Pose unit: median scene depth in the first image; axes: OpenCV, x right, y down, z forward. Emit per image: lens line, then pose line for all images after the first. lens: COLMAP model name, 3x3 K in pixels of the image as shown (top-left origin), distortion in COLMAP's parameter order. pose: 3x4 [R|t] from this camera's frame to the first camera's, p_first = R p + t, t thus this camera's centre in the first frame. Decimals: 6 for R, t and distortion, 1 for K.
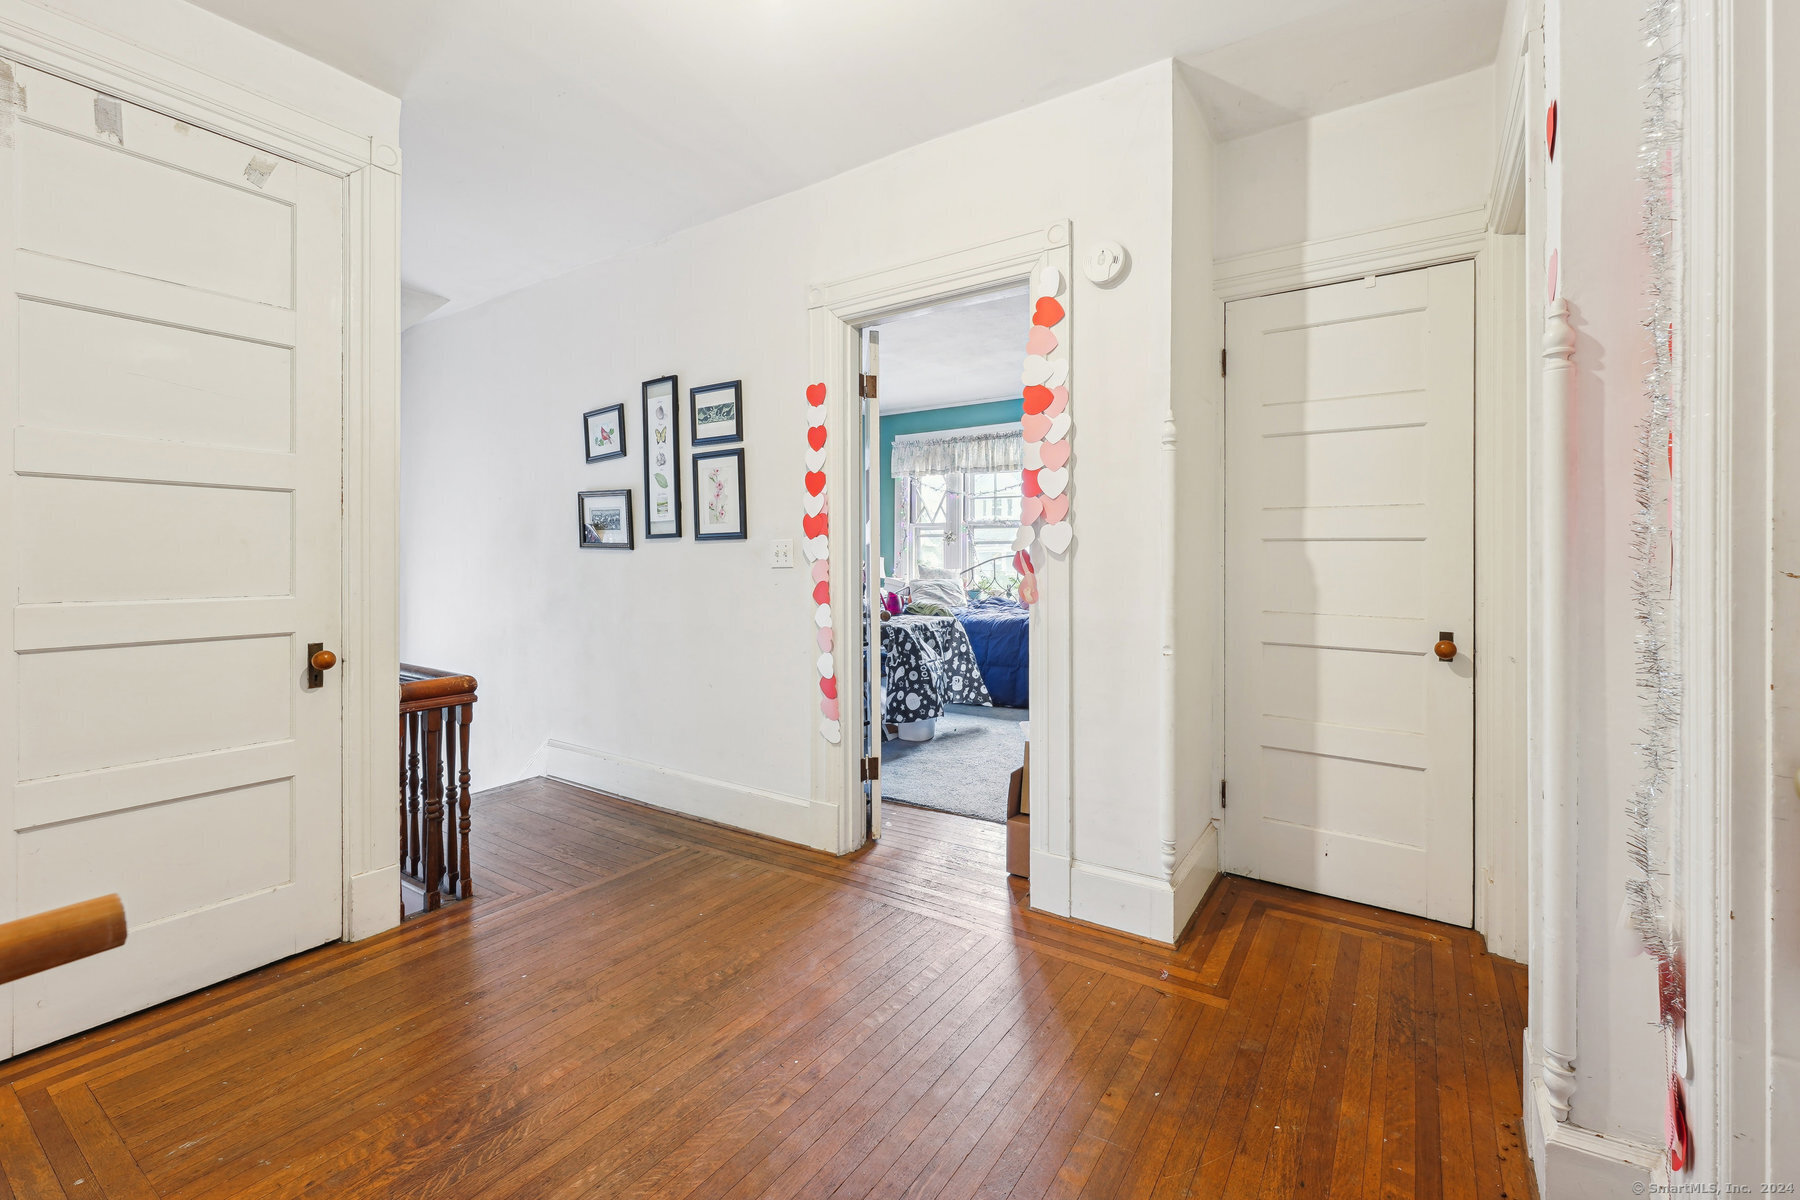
lens RADIAL K [[760.4, 0, 901.1], [0, 760.4, 559.9], [0, 0, 1]] dist [0.001433, 0.000377]
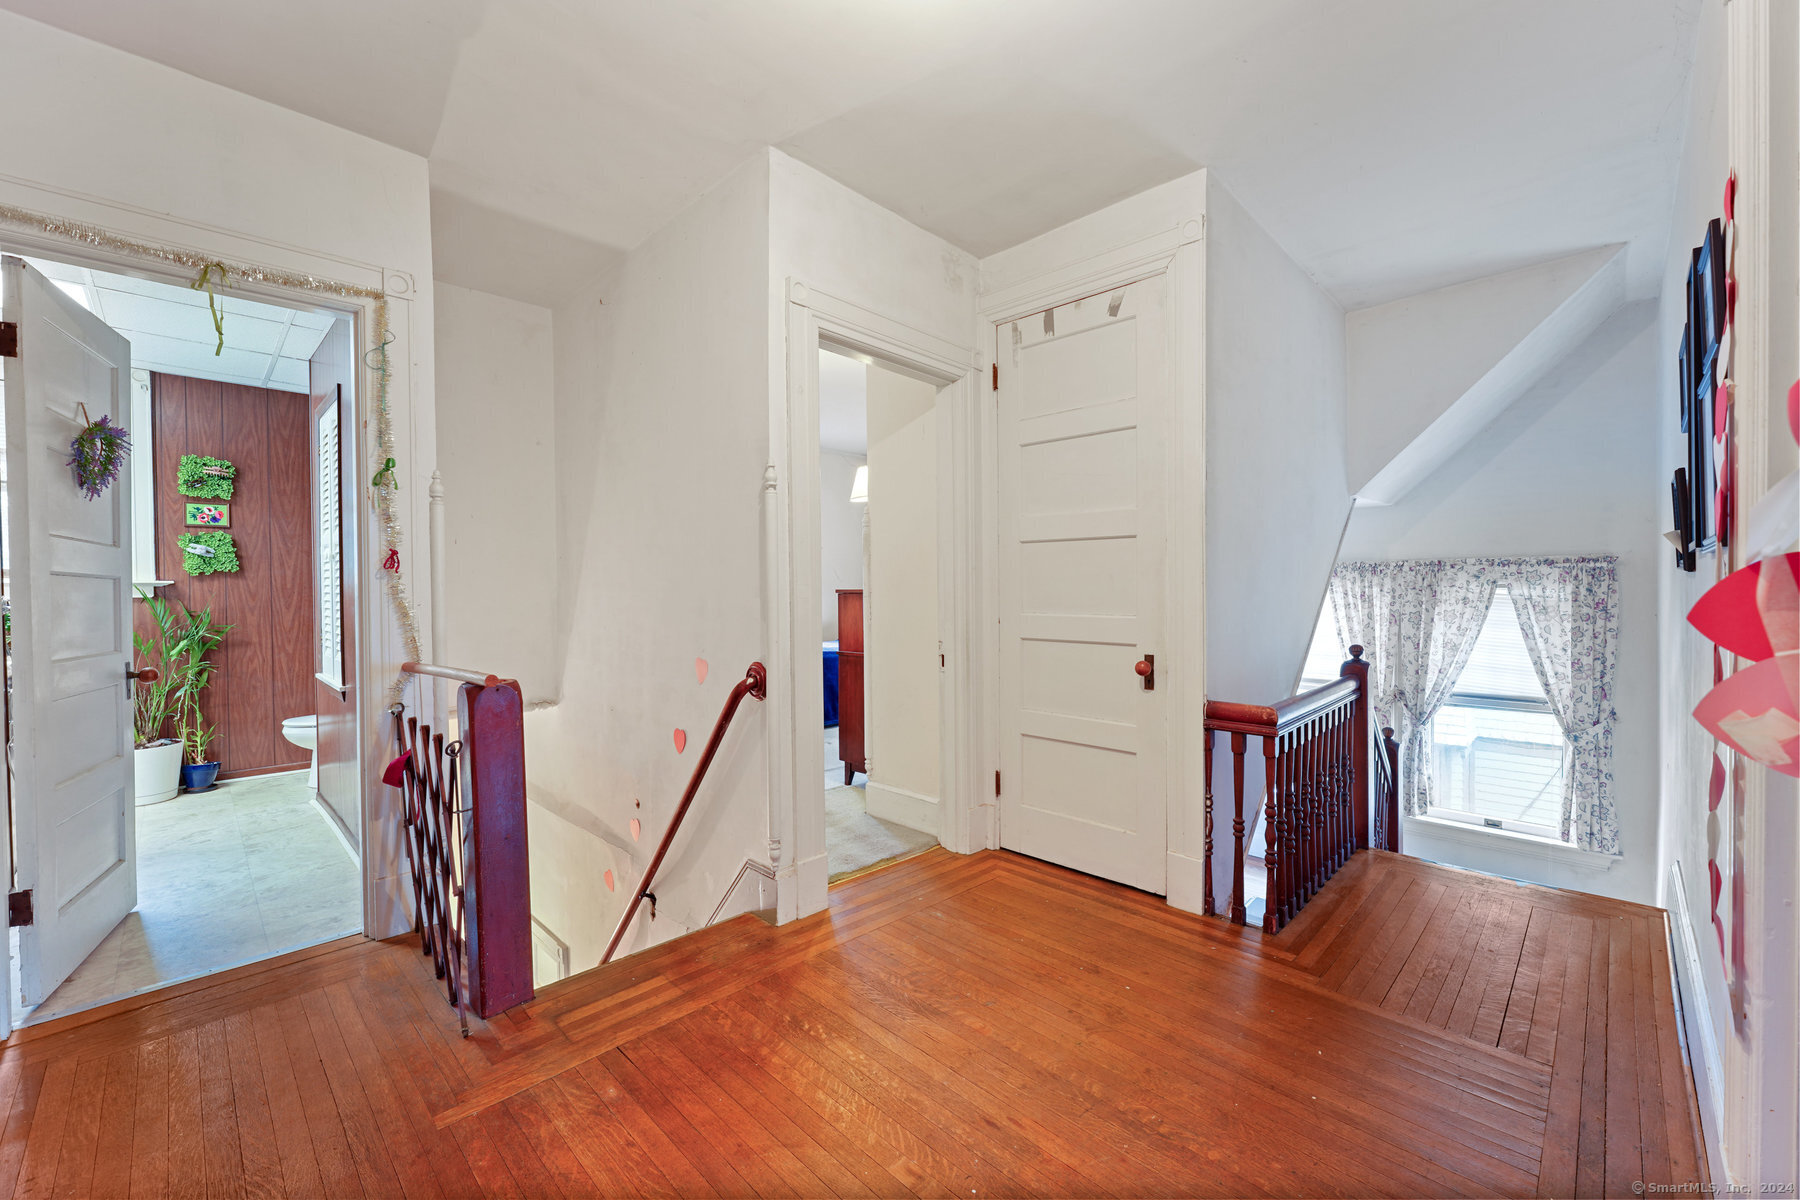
lens RADIAL K [[721.3, 0, 900.0], [0, 721.3, 600.0], [0, 0, 1]] dist [0.000170, -0.000035]
pose [[-0.190452, 0.017396, -0.981542, 0.536093], [0.000131, 0.999843, 0.017695, -0.004963], [0.981697, 0.003242, -0.190424, 0.887078]]
